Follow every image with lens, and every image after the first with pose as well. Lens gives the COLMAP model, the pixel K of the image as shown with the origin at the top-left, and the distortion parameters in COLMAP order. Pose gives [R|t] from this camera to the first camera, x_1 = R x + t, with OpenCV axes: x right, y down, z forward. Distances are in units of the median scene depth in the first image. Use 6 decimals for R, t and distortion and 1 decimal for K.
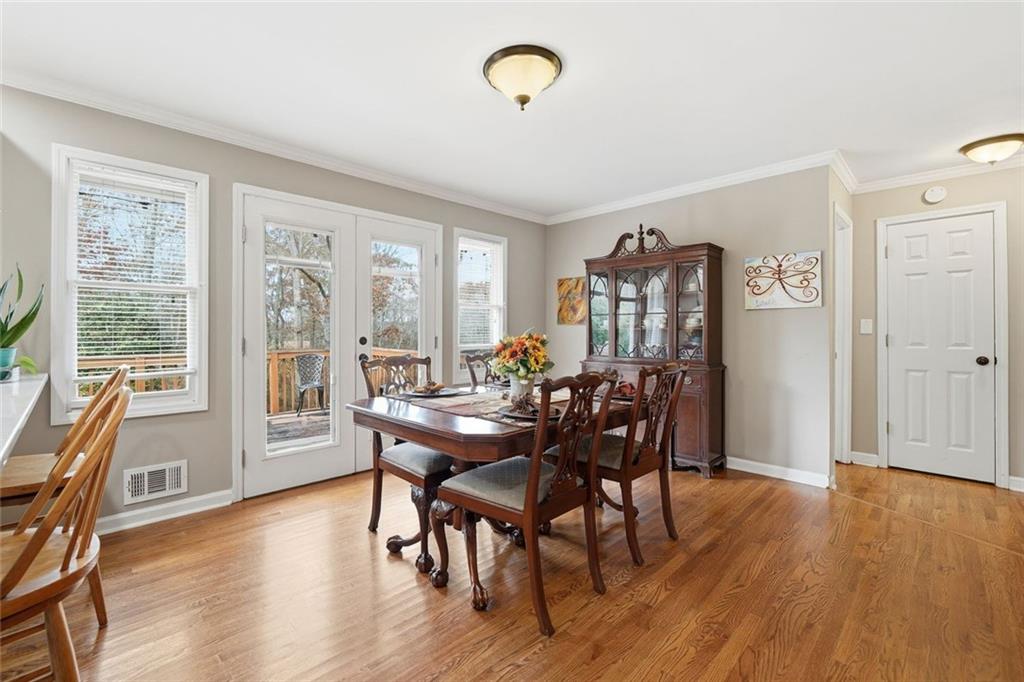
lens RADIAL K [[424.1, 0, 521.0], [0, 424.1, 329.5], [0, 0, 1]] dist [-0.009954, -0.000690]
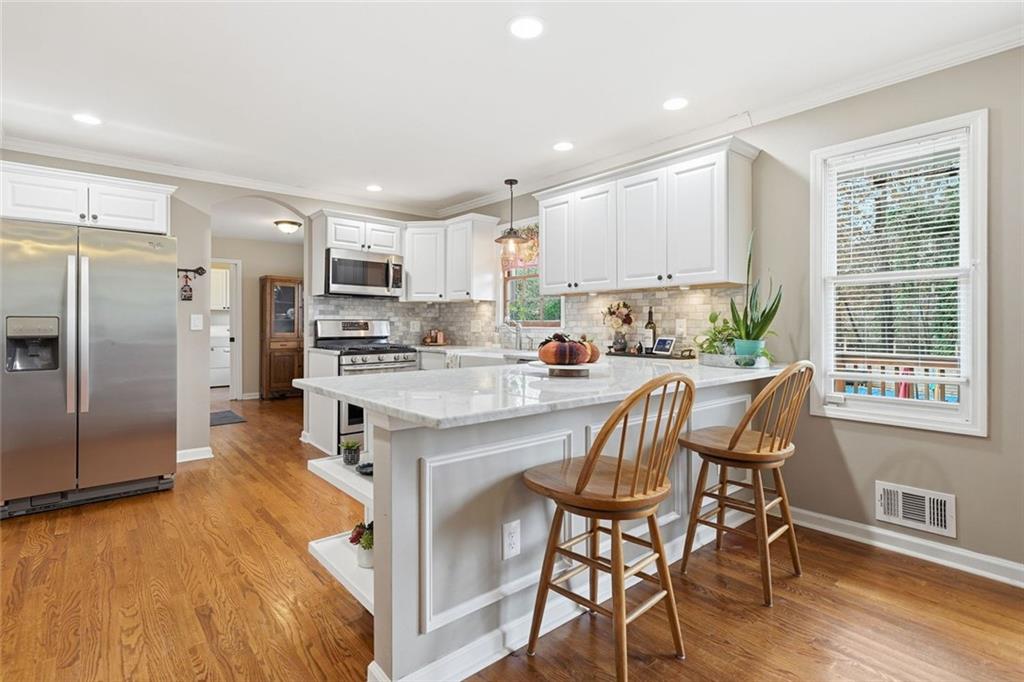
lens RADIAL K [[494.0, 0, 481.8], [0, 494.0, 323.7], [0, 0, 1]] dist [0.009567, 0.002673]
pose [[-0.103425, -0.007675, -0.994608, 0.160732], [0.002018, 0.999967, -0.007927, 0.003135], [0.994635, -0.002827, -0.103406, 0.199034]]
